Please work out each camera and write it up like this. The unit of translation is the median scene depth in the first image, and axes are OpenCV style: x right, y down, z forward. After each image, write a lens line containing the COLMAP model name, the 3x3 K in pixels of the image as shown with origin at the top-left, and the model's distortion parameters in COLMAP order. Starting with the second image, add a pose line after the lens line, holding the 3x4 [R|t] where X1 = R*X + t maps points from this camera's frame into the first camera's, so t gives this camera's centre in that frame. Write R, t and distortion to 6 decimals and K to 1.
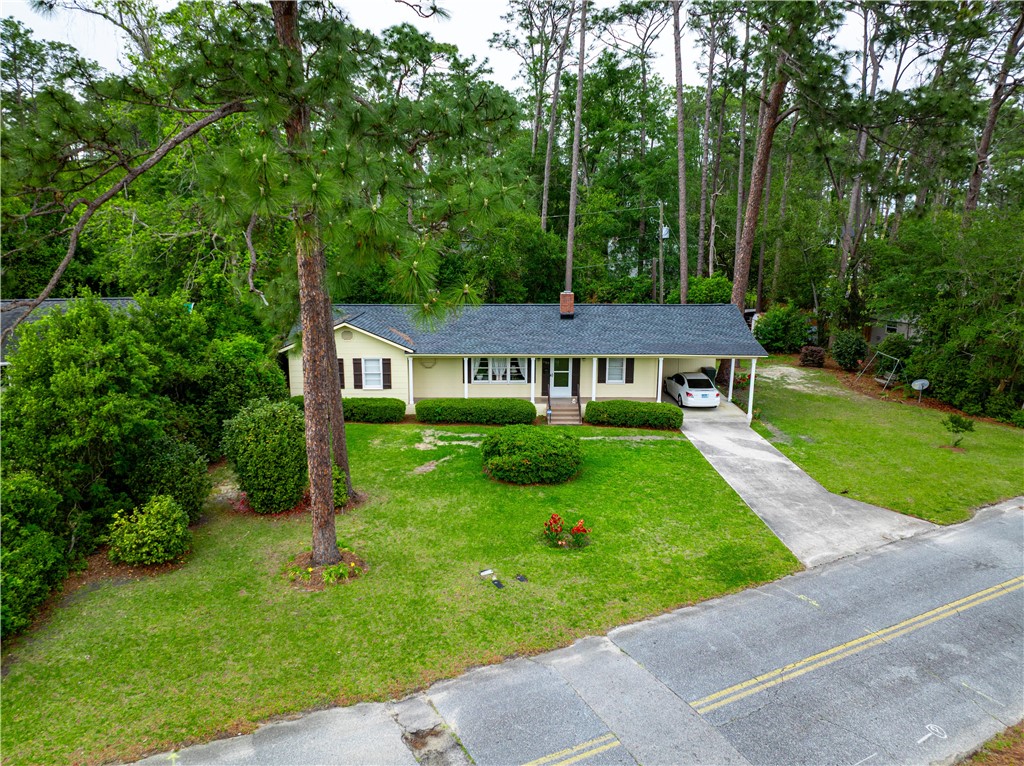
lens RADIAL K [[721.1, 0, 511.1], [0, 721.1, 380.9], [0, 0, 1]] dist [-0.044049, 0.013473]
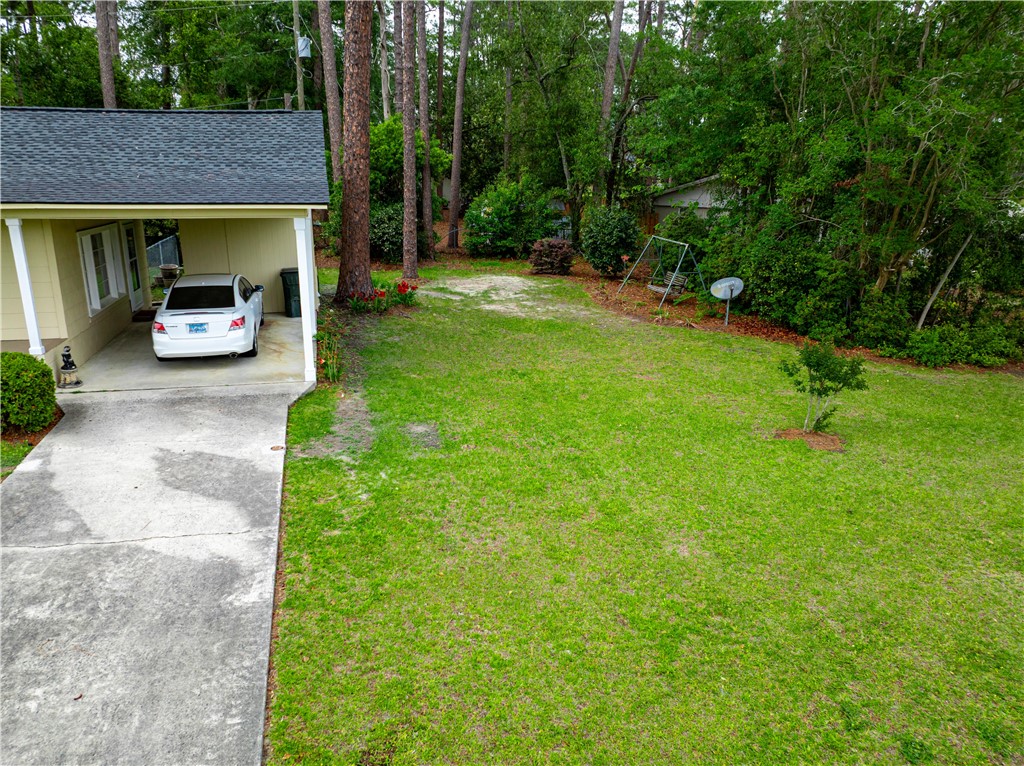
lens RADIAL K [[721.1, 0, 511.1], [0, 721.1, 380.9], [0, 0, 1]] dist [-0.044049, 0.013473]
pose [[0.973865, -0.059535, 0.219188, 0.358032], [0.044528, 0.996353, 0.072786, 0.029527], [-0.222721, -0.061123, 0.972964, 0.616938]]
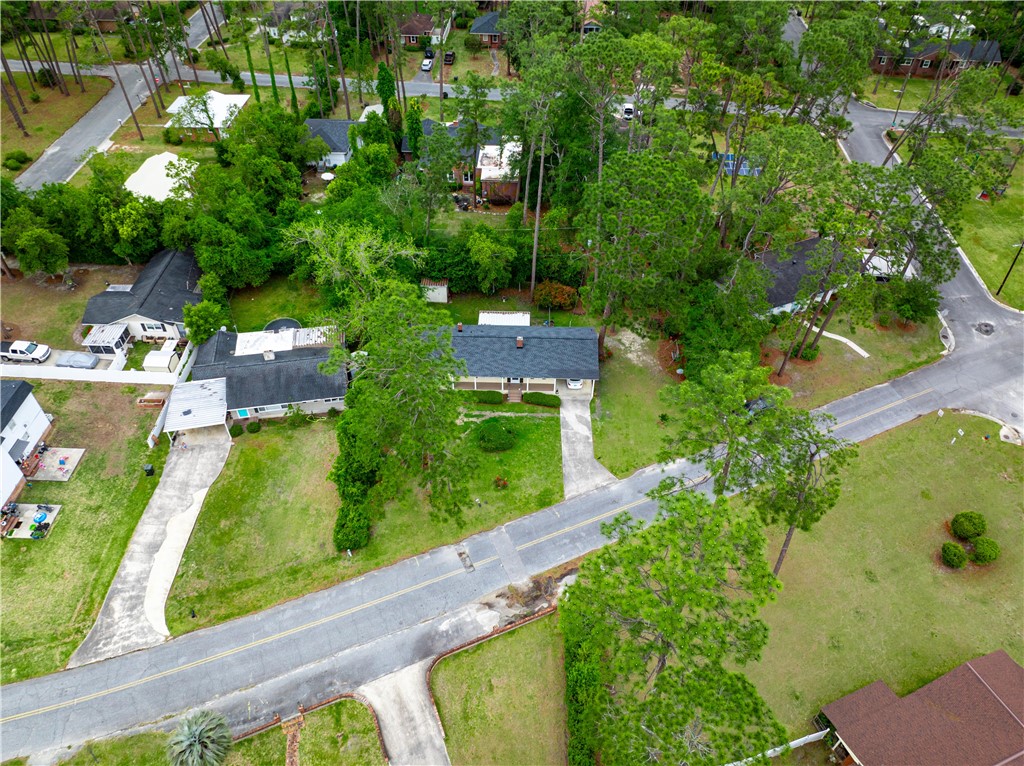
lens RADIAL K [[721.1, 0, 511.1], [0, 721.1, 380.9], [0, 0, 1]] dist [-0.044049, 0.013473]
pose [[0.998711, 0.033370, -0.038245, 0.152523], [-0.008638, 0.854256, 0.519780, -1.272895], [0.050016, -0.518780, 0.853443, -1.077917]]
